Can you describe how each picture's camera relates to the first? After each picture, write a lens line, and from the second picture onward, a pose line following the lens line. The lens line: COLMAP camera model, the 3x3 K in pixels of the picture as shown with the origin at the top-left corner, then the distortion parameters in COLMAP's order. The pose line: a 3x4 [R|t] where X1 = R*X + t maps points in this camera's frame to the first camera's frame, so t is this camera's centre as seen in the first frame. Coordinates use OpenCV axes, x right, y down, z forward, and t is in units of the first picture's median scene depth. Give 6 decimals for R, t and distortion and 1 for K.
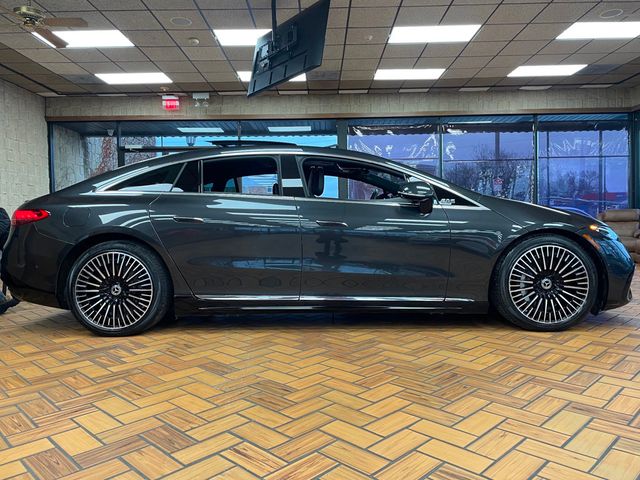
lens RADIAL K [[493.1, 0, 319.7], [0, 493.1, 241.5], [0, 0, 1]] dist [0.035852, -0.003277]
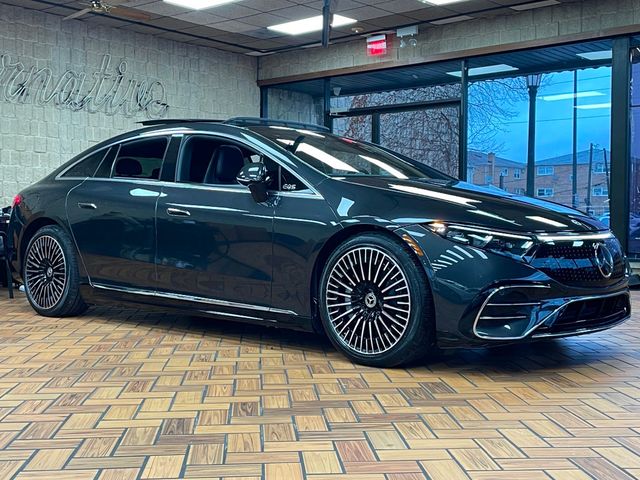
lens RADIAL K [[850.3, 0, 320.9], [0, 850.3, 240.5], [0, 0, 1]] dist [0.168794, 0.000000]
pose [[0.751960, 0.039920, -0.657999, 0.484613], [-0.042327, 0.999029, 0.012239, -0.005962], [0.657848, 0.018648, 0.752920, 0.001884]]
